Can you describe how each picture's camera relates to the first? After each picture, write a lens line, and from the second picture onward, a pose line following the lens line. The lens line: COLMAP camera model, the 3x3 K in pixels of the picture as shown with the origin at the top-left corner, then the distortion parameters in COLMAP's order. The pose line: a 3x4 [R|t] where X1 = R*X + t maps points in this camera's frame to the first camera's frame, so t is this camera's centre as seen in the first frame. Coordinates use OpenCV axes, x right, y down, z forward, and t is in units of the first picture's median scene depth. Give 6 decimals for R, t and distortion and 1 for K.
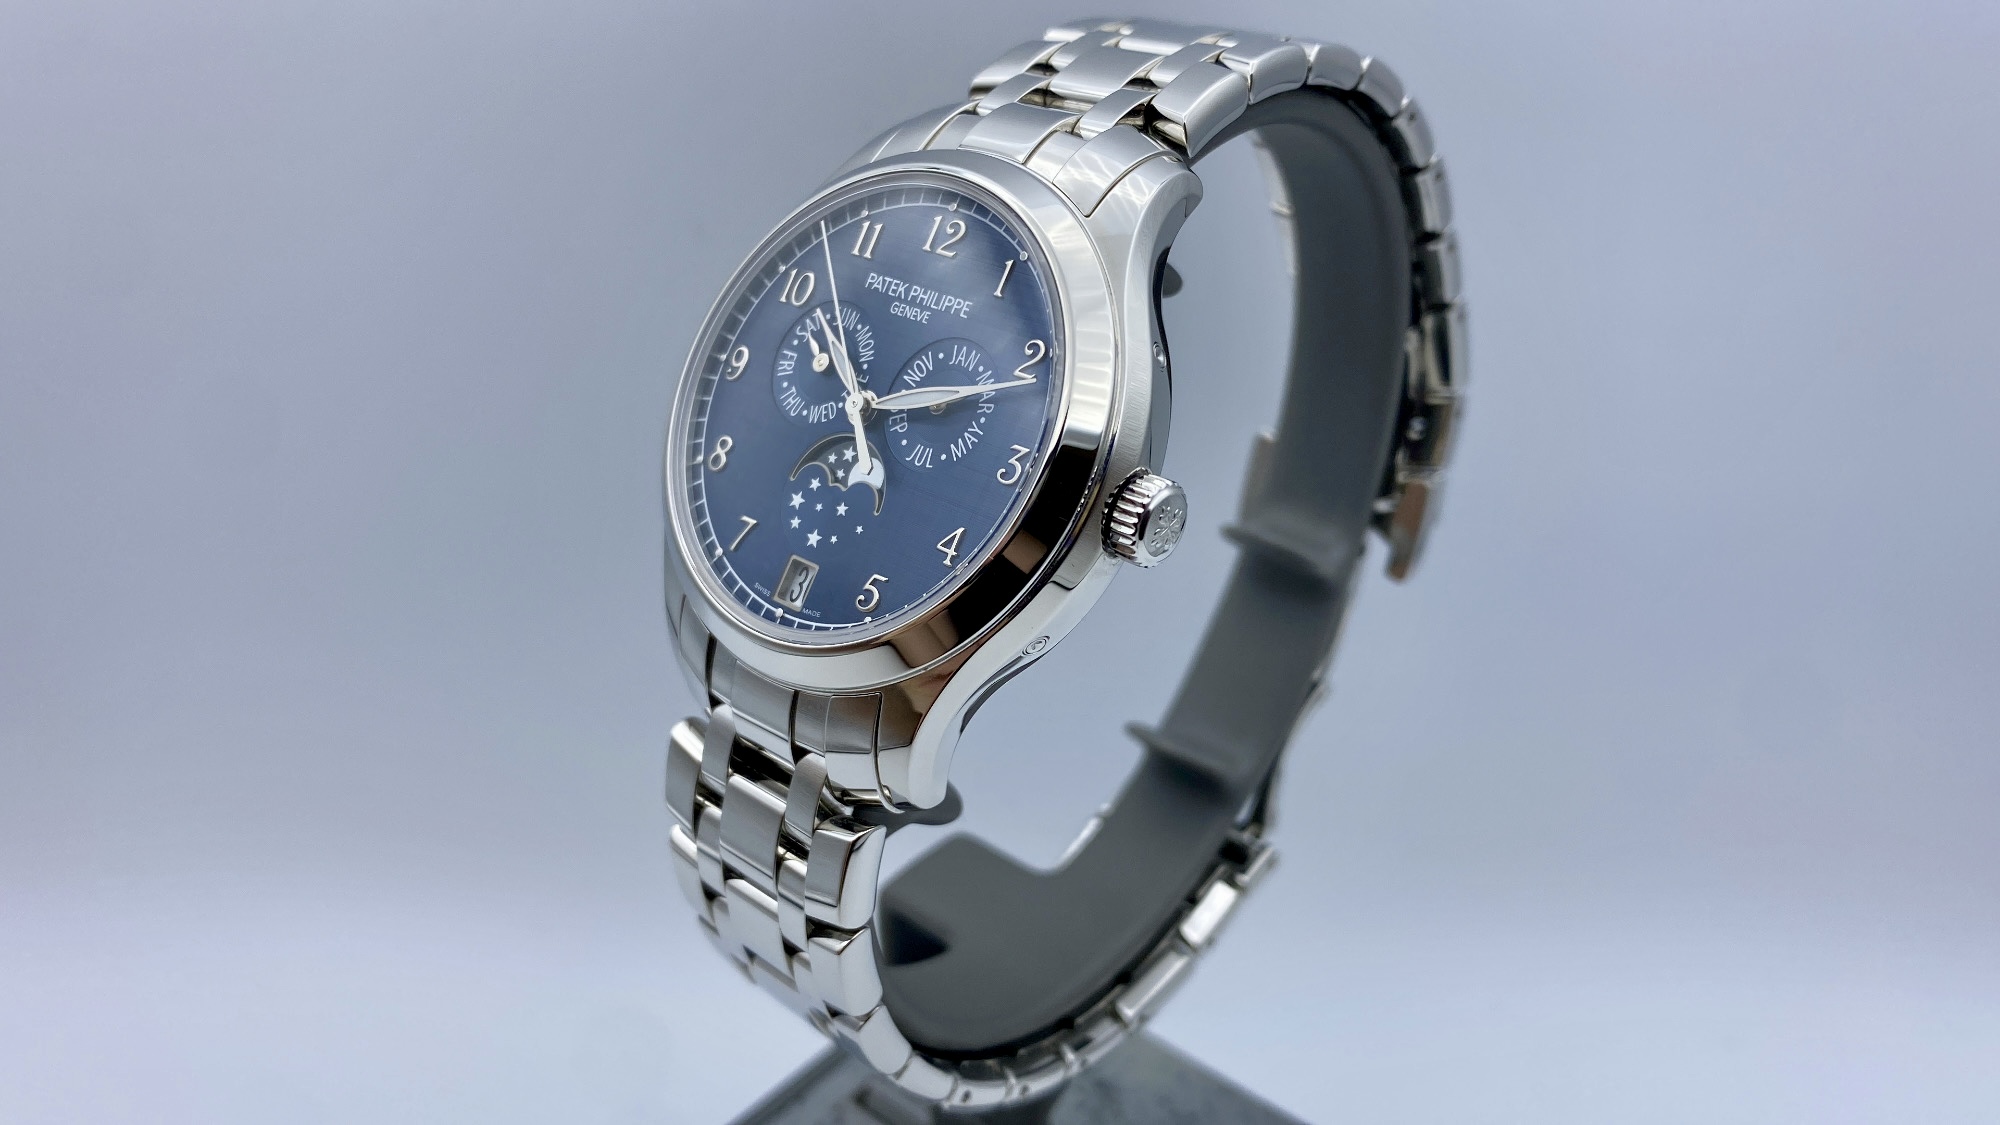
lens RADIAL K [[1773.6, 0, 1000.0], [0, 1773.6, 562.5], [0, 0, 1]] dist [-0.003233, -0.000082]
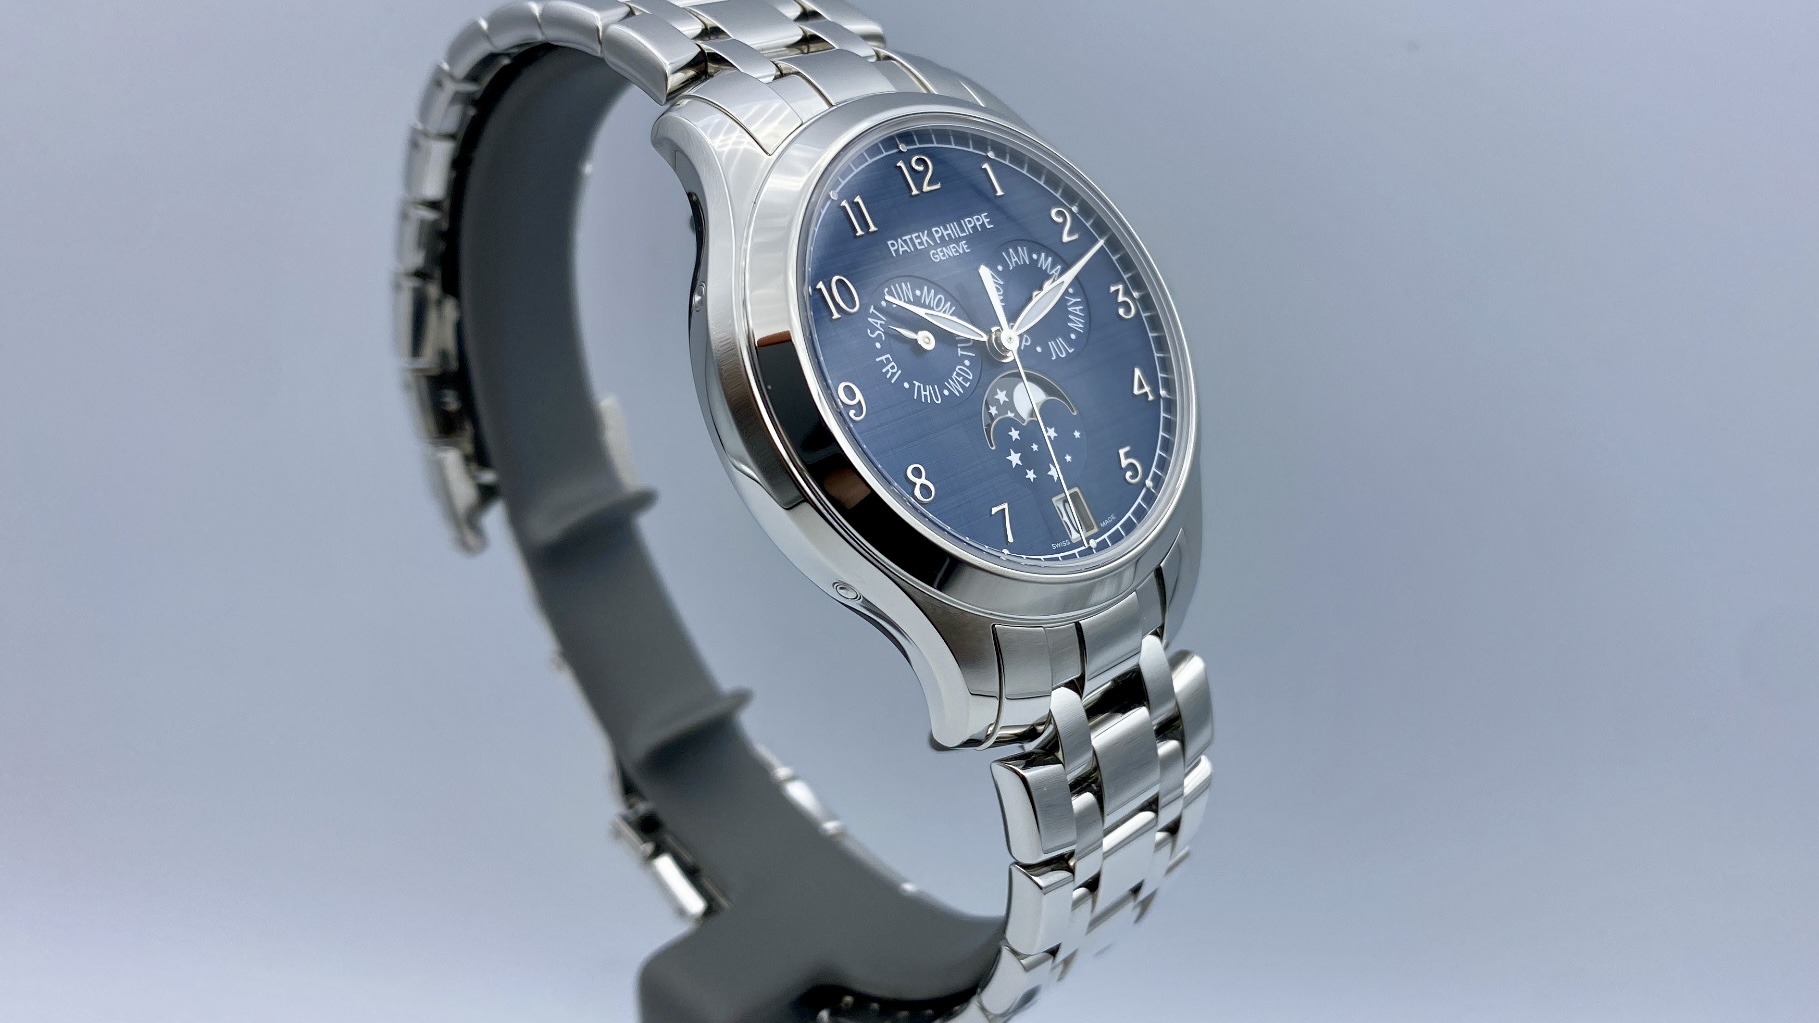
lens RADIAL K [[1613.1, 0, 909.5], [0, 1613.1, 511.5], [0, 0, 1]] dist [-0.003233, -0.000082]
pose [[0.064611, -0.451034, 0.890165, -0.906628], [0.456776, 0.806461, 0.375468, -0.365361], [-0.887232, 0.382347, 0.258128, 0.816670]]
